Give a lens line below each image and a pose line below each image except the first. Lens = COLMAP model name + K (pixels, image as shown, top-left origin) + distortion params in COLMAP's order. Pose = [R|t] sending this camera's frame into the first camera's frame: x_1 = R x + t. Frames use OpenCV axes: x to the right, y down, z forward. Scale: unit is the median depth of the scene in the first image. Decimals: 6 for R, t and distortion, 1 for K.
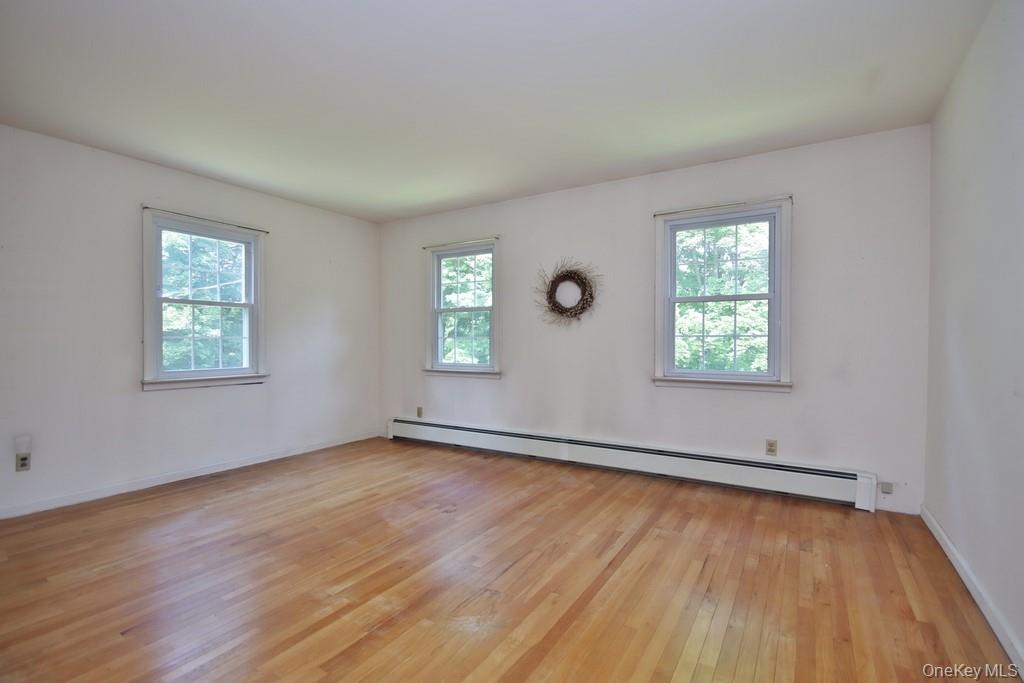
lens RADIAL K [[471.5, 0, 519.2], [0, 471.5, 339.8], [0, 0, 1]] dist [-0.005860, -0.001599]
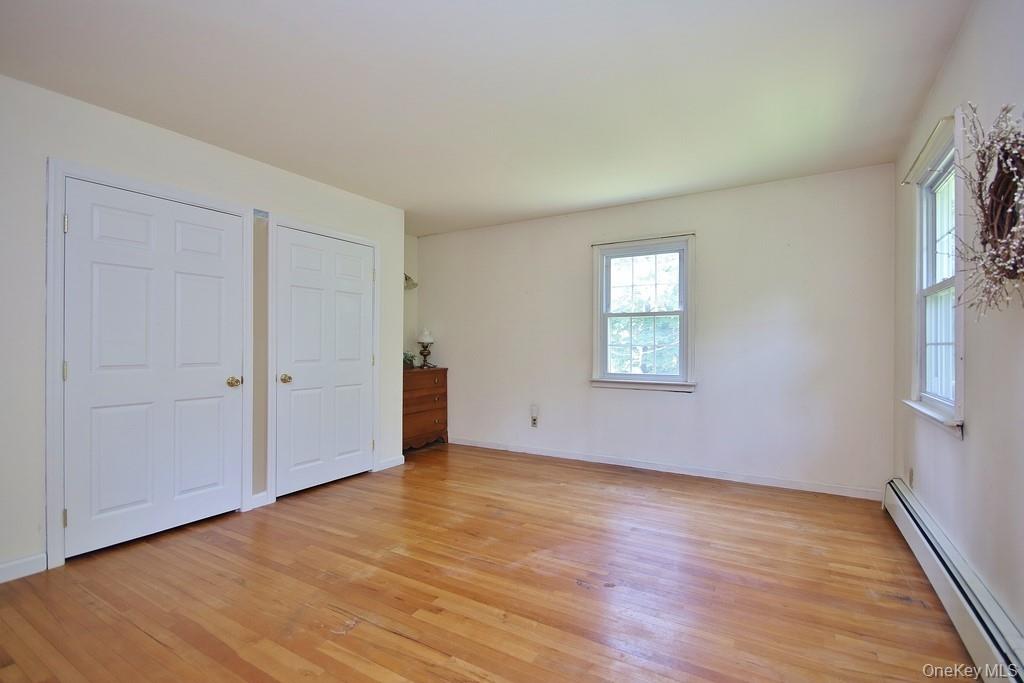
lens RADIAL K [[471.5, 0, 511.6], [0, 471.5, 345.4], [0, 0, 1]] dist [-0.005860, -0.001599]
pose [[-0.002836, -0.002678, -0.999992, 0.523375], [0.001329, 0.999996, -0.002682, -0.003102], [0.999995, -0.001336, -0.002832, 0.803012]]
